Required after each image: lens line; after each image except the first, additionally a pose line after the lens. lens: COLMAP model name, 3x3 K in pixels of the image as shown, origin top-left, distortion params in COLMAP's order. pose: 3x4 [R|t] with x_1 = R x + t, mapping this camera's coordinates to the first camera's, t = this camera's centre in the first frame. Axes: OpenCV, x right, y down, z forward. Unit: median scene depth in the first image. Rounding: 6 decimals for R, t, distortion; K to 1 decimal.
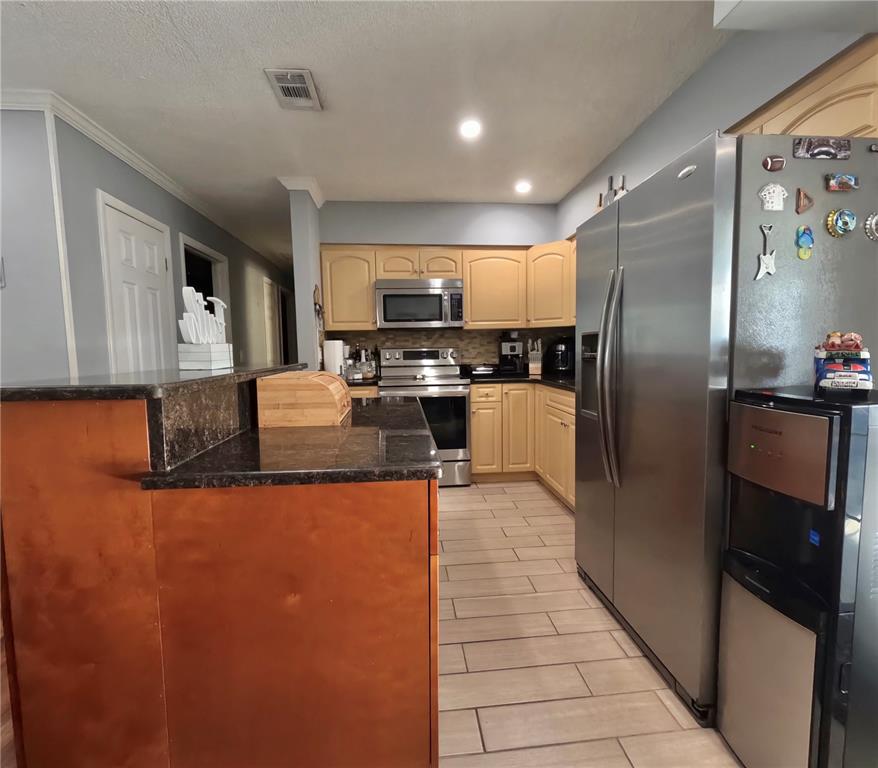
lens RADIAL K [[420.3, 0, 438.4], [0, 420.3, 381.2], [0, 0, 1]] dist [0.004820, -0.000494]
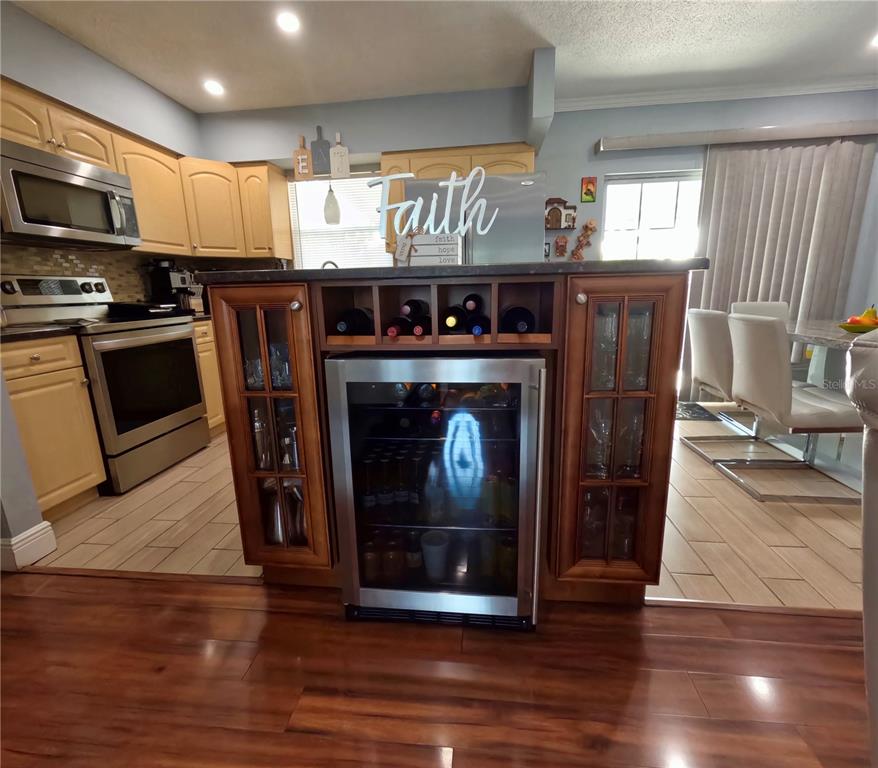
lens RADIAL K [[420.3, 0, 436.4], [0, 420.3, 385.4], [0, 0, 1]] dist [0.004820, -0.000494]
pose [[0.202407, -0.205291, 0.957542, -0.579389], [0.098479, 0.977091, 0.188666, 0.018503], [-0.974337, 0.056110, 0.217987, 0.349002]]
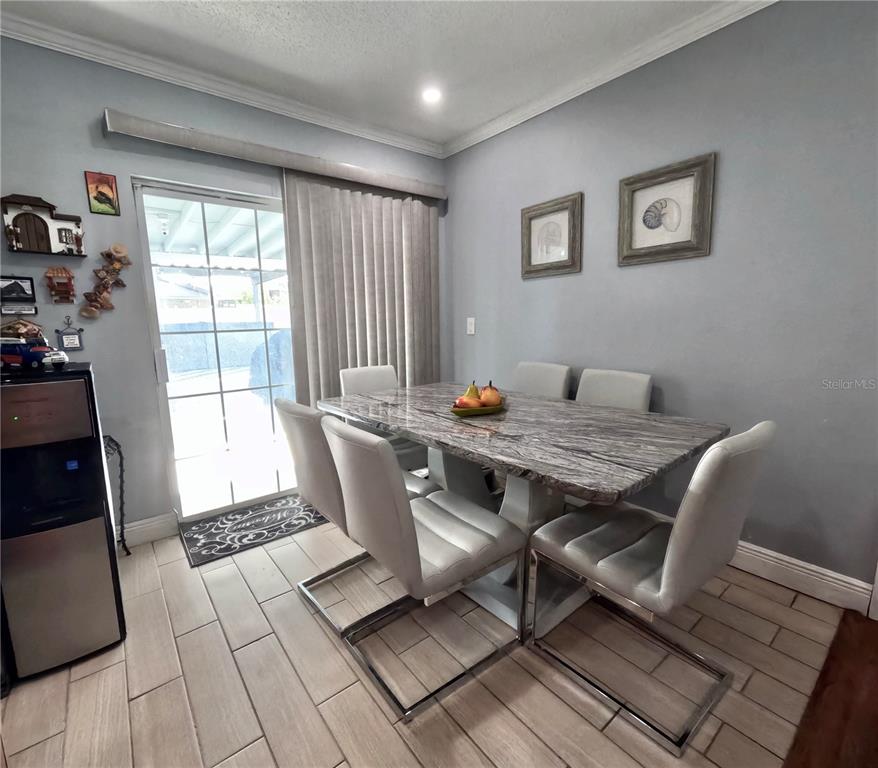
lens RADIAL K [[420.3, 0, 441.3], [0, 420.3, 383.7], [0, 0, 1]] dist [0.004820, -0.000494]
pose [[-0.550711, -0.111882, 0.827164, -0.256516], [0.090006, 0.977238, 0.192106, -0.019753], [-0.829829, 0.180245, -0.528106, 0.168369]]
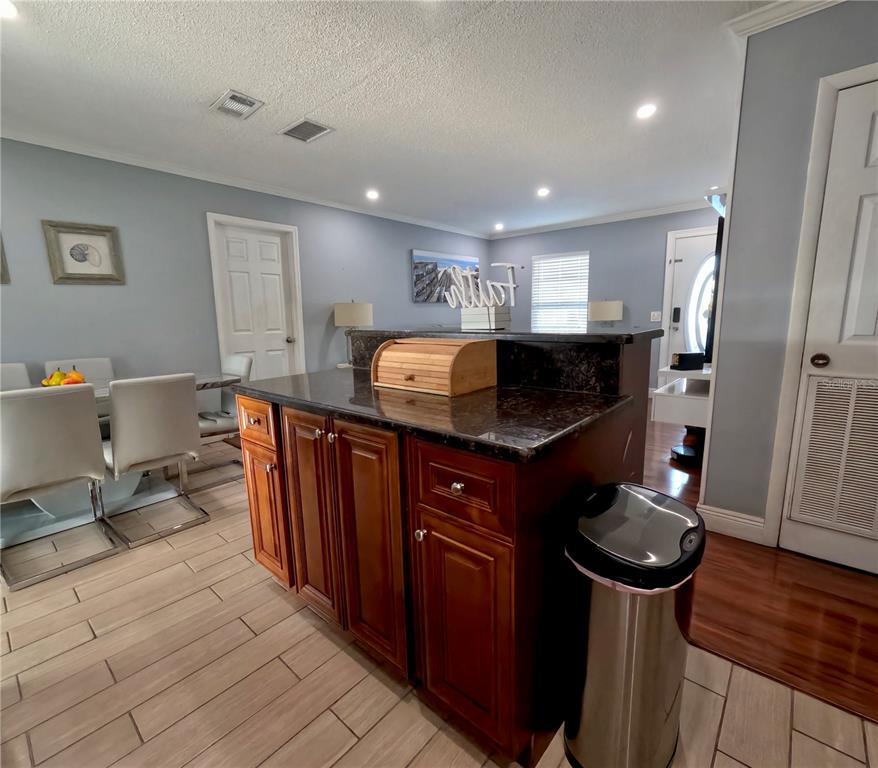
lens RADIAL K [[420.3, 0, 438.9], [0, 420.3, 383.9], [0, 0, 1]] dist [0.004820, -0.000494]
pose [[-0.724770, 0.142017, -0.674196, 0.164068], [-0.025621, 0.972294, 0.232353, -0.065809], [0.688514, 0.185676, -0.701051, 0.738348]]
